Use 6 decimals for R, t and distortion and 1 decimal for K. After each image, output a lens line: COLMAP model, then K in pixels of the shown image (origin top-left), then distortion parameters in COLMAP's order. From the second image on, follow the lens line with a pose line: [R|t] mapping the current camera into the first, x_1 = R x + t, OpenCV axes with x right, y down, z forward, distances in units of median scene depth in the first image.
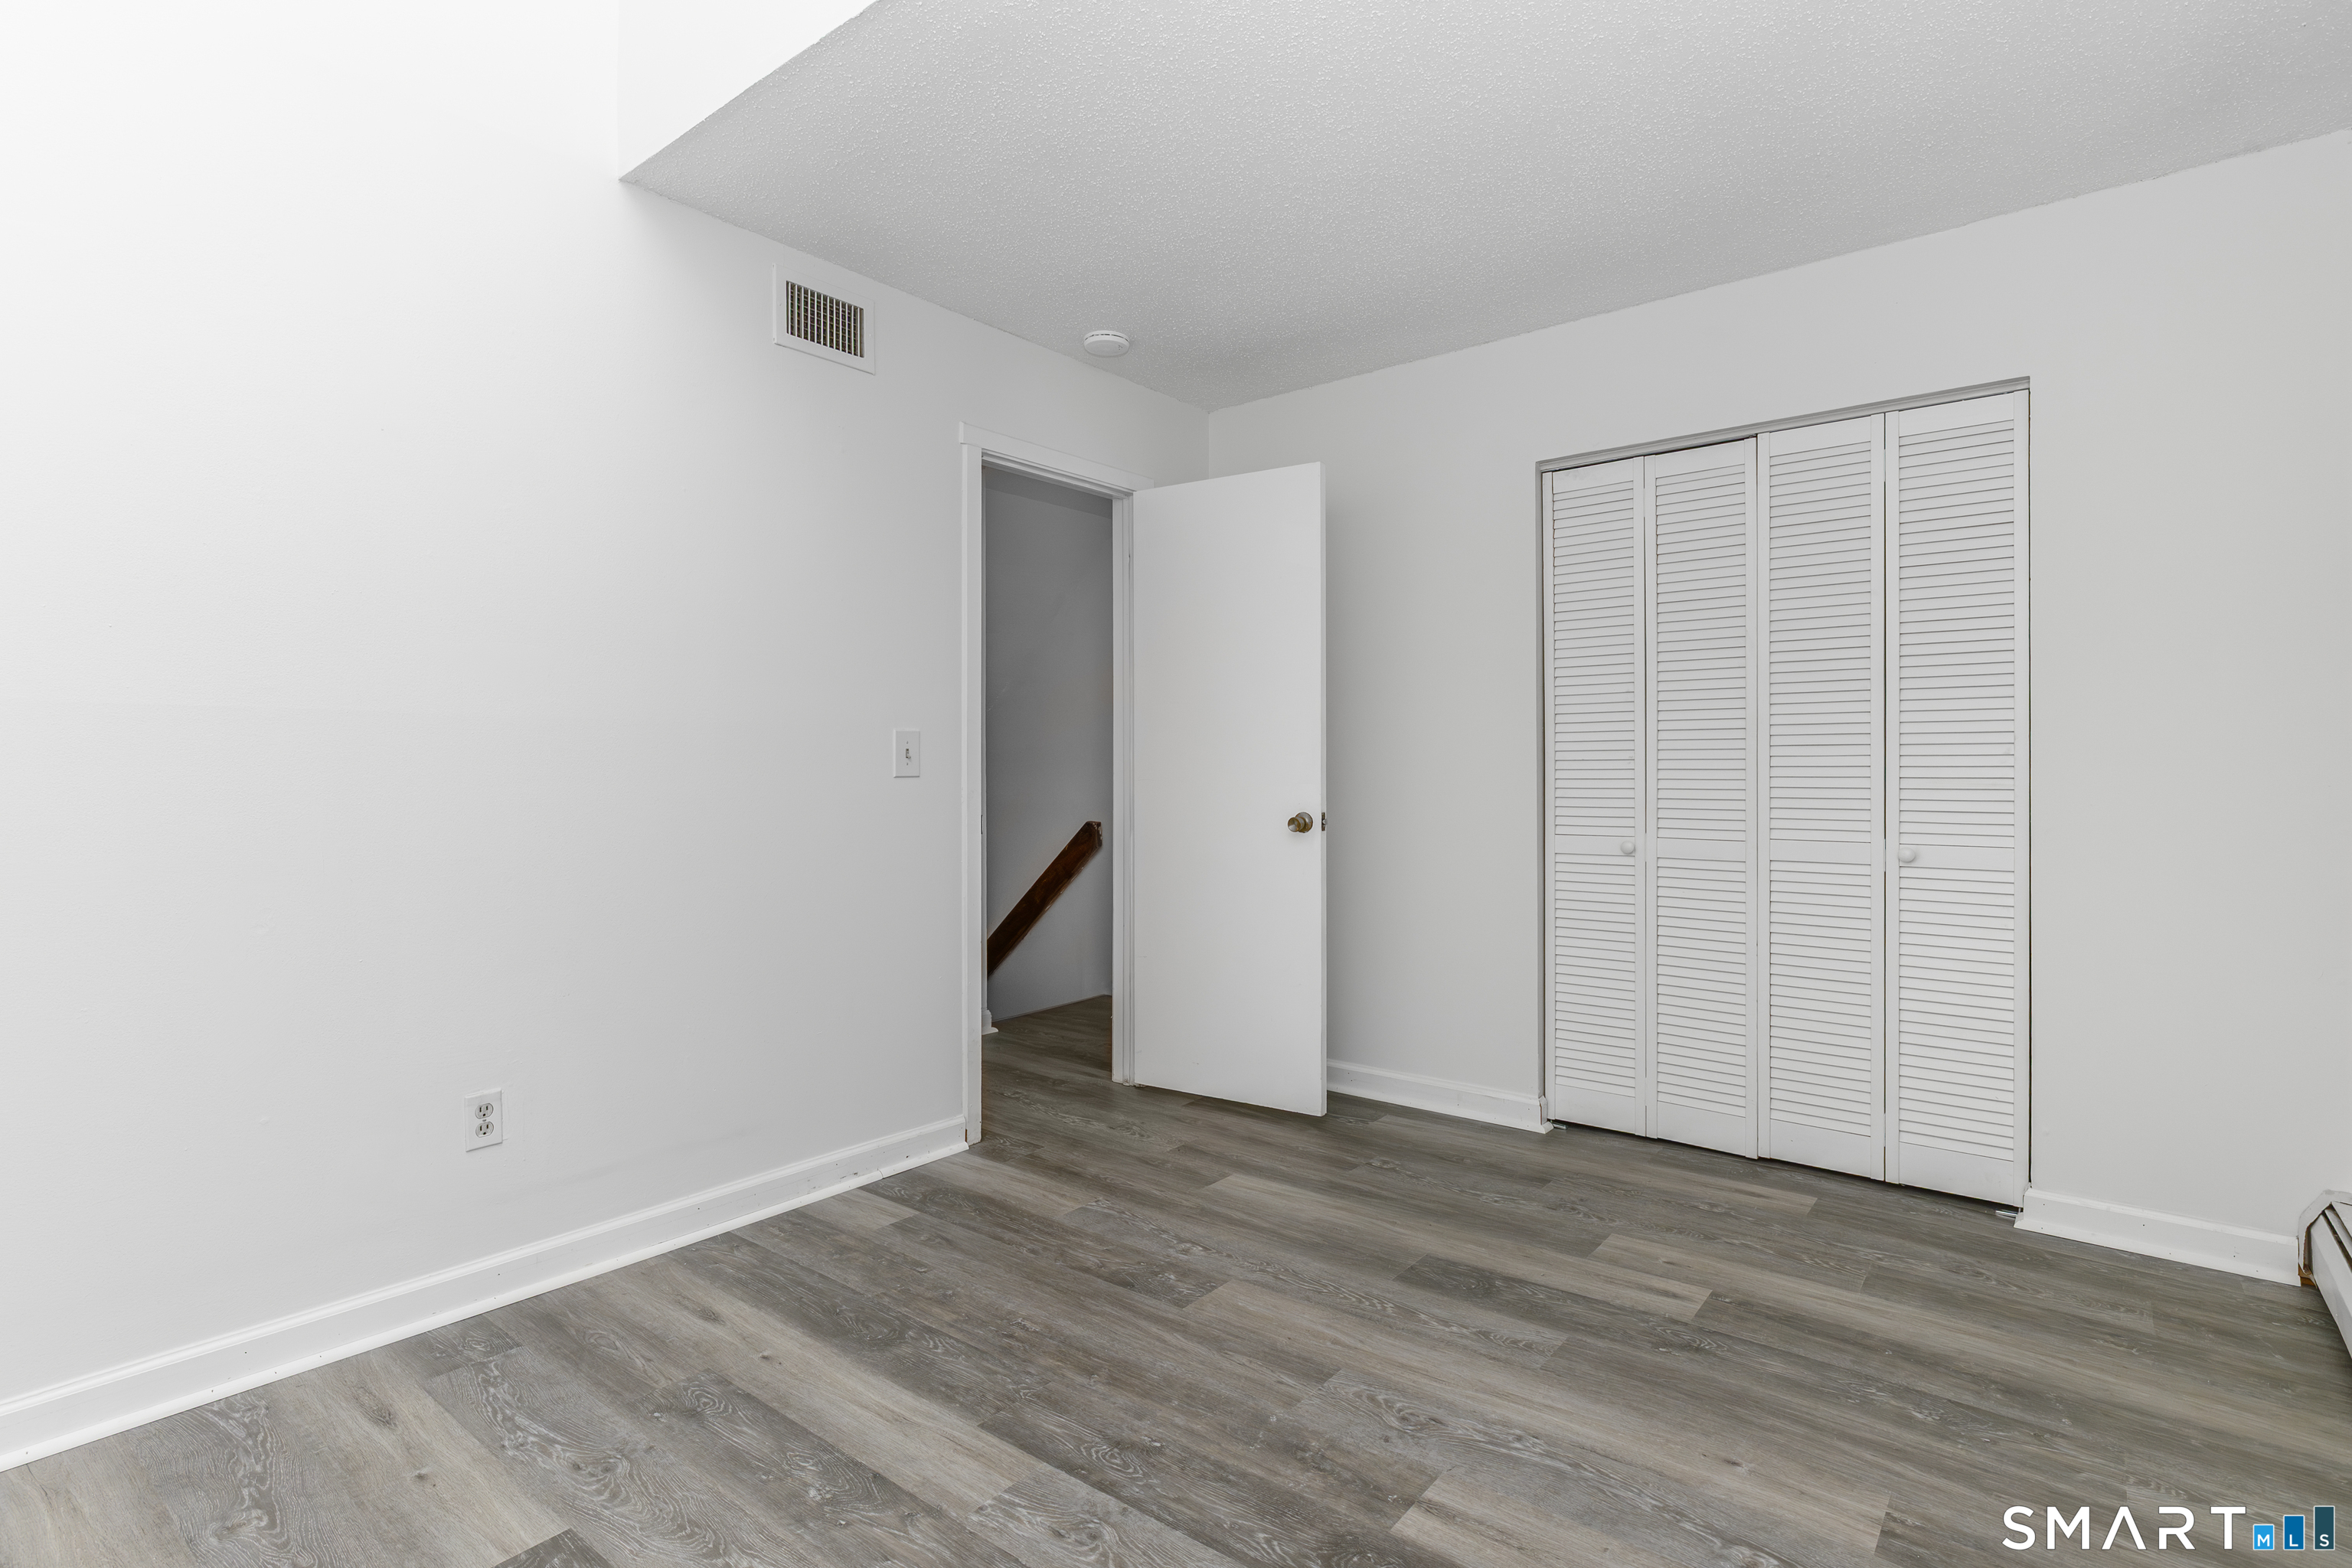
lens RADIAL K [[1150.1, 0, 1161.9], [0, 1150.1, 774.9], [0, 0, 1]] dist [0.002105, -0.000425]
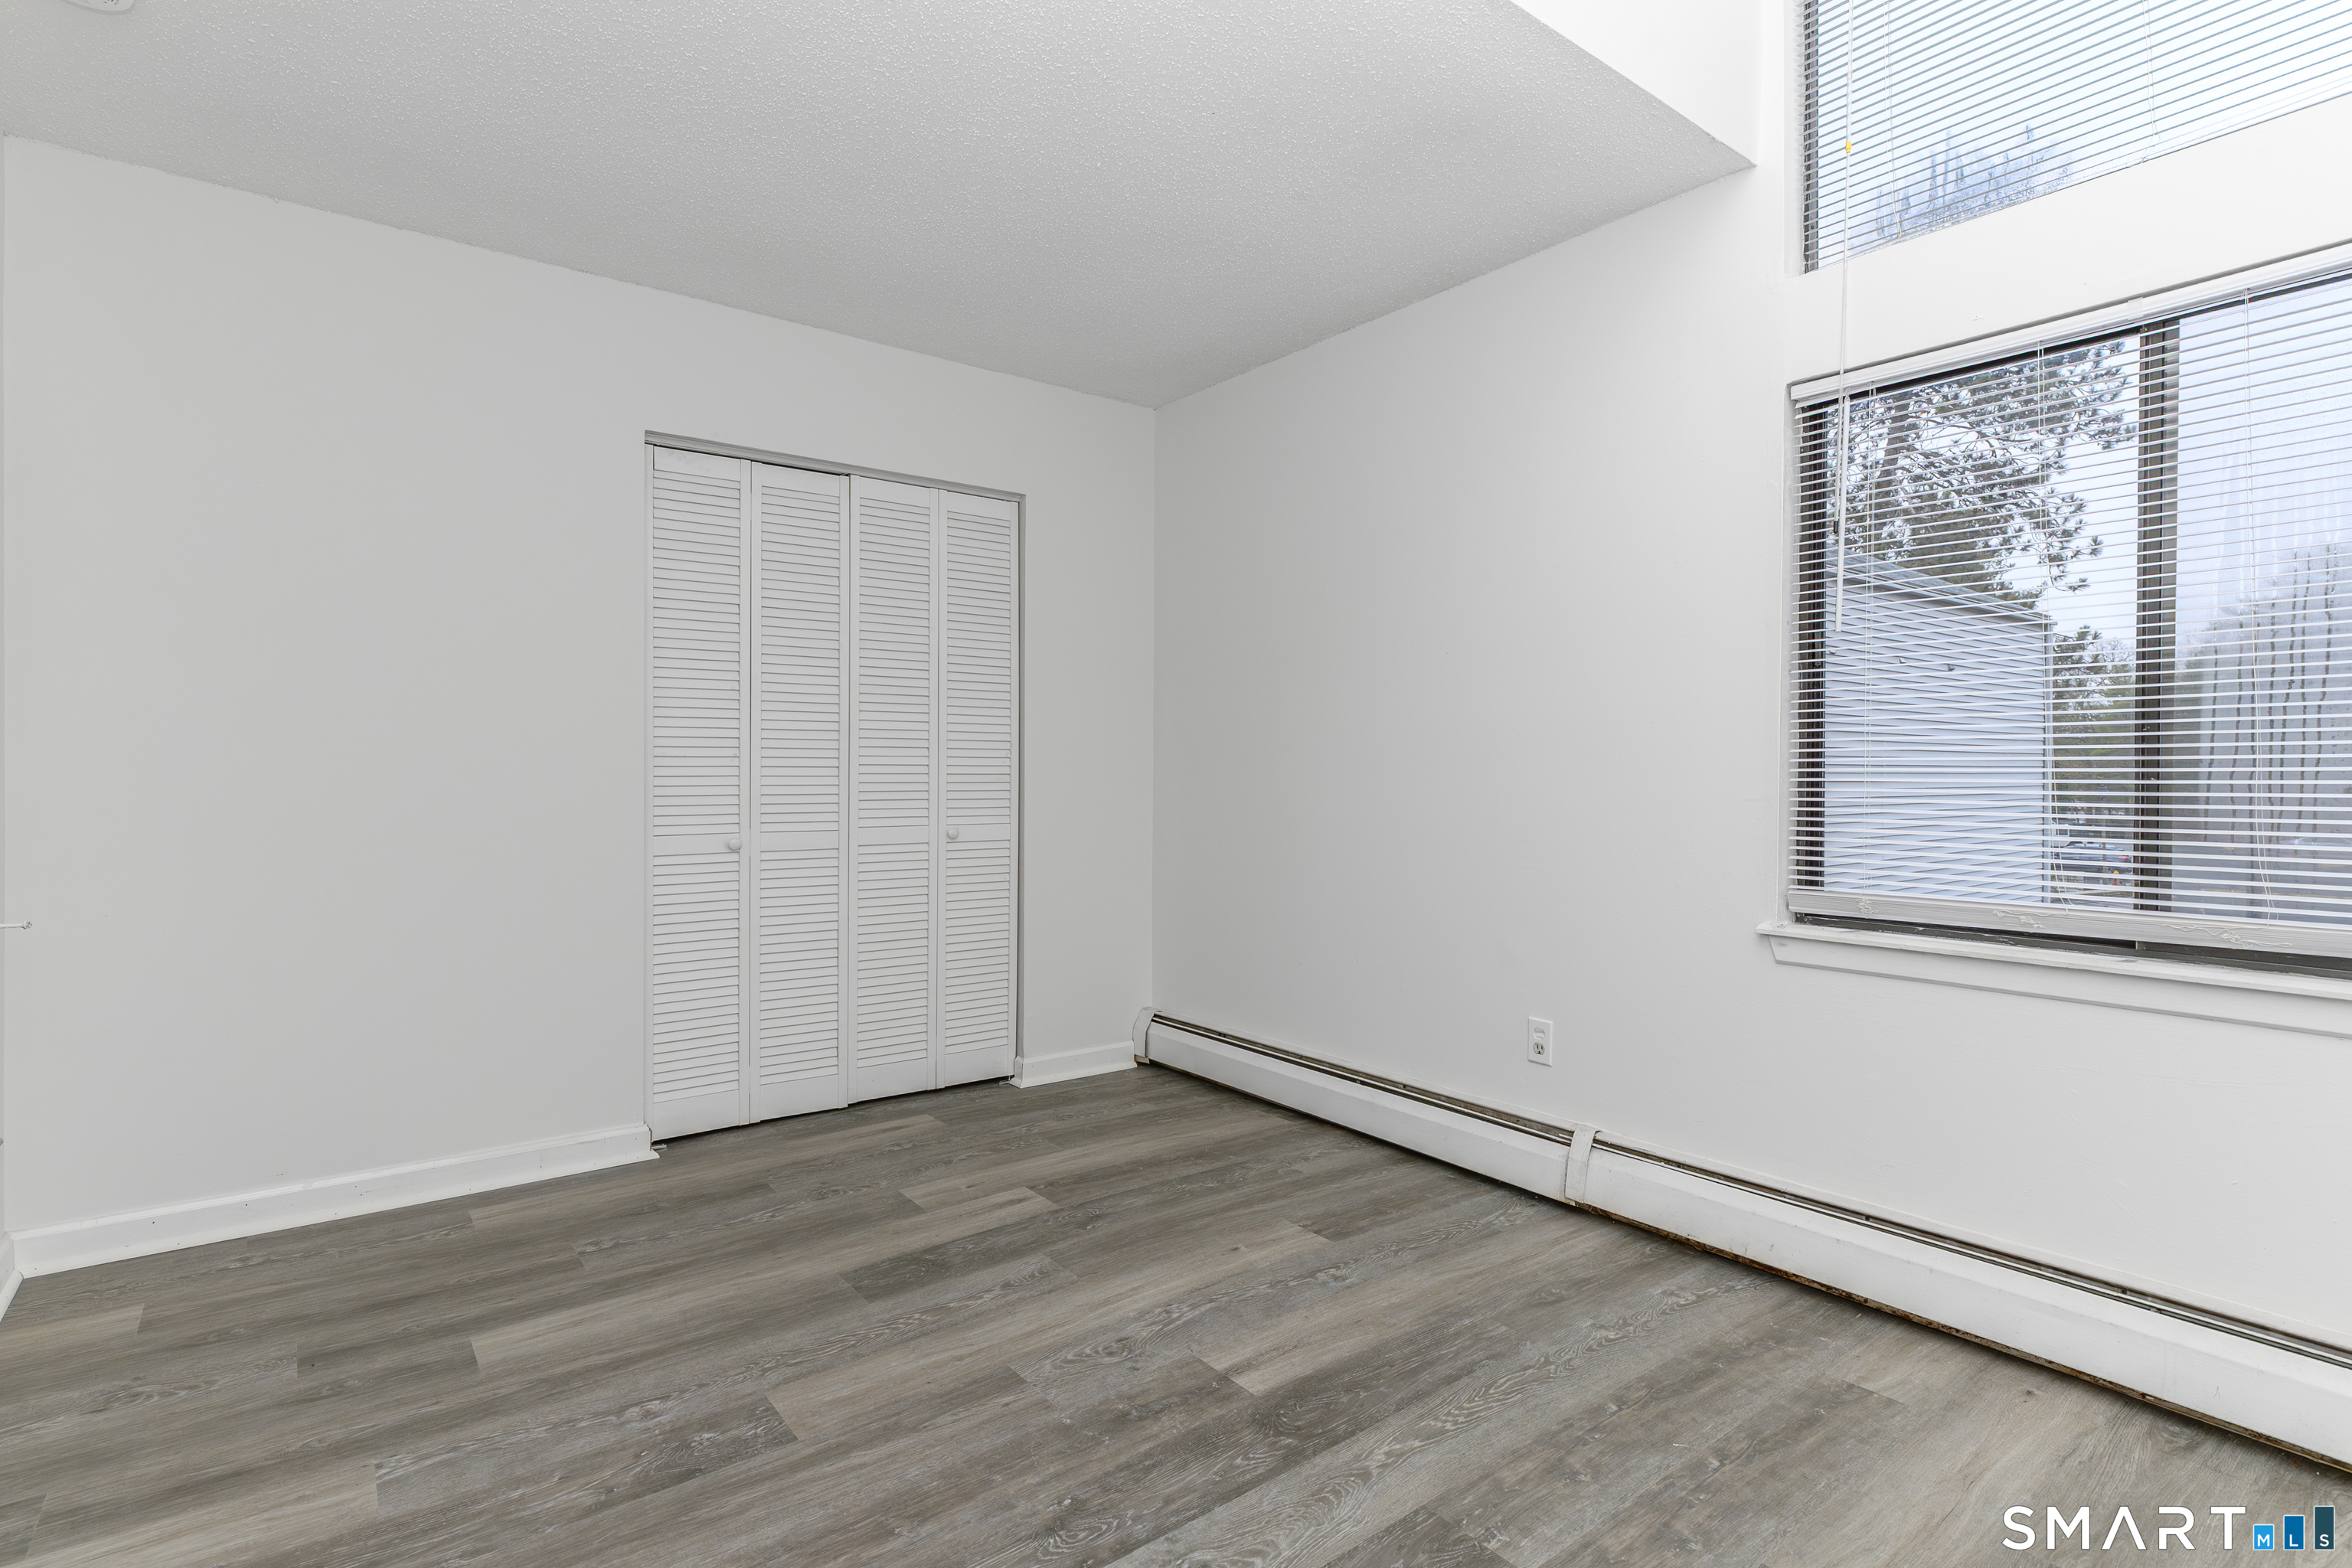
lens RADIAL K [[1150.1, 0, 1163.5], [0, 1150.1, 783.3], [0, 0, 1]] dist [0.002105, -0.000425]
pose [[0.234918, -0.009053, 0.971973, -0.653576], [0.000487, 0.999958, 0.009196, 0.001124], [-0.972015, -0.001687, 0.234912, 0.533361]]
